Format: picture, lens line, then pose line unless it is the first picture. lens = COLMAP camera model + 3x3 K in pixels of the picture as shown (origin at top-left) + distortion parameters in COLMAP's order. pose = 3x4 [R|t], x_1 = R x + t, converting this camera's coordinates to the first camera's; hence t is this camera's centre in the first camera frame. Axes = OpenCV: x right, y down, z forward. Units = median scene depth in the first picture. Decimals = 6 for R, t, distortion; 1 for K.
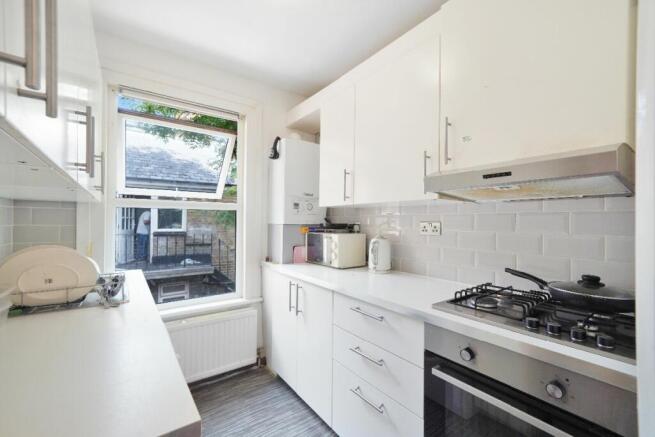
lens RADIAL K [[277.1, 0, 327.3], [0, 277.1, 221.8], [0, 0, 1]] dist [0.002619, 0.000075]
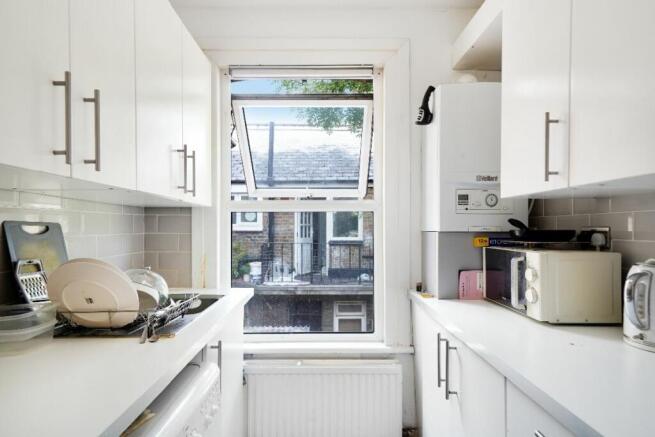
lens RADIAL K [[359.4, 0, 324.2], [0, 359.4, 227.8], [0, 0, 1]] dist [0.030886, 0.000437]
pose [[0.809070, -0.008564, -0.587649, 0.093006], [0.007560, 0.999963, -0.004163, 0.001454], [0.587663, -0.001074, 0.809105, 0.223644]]
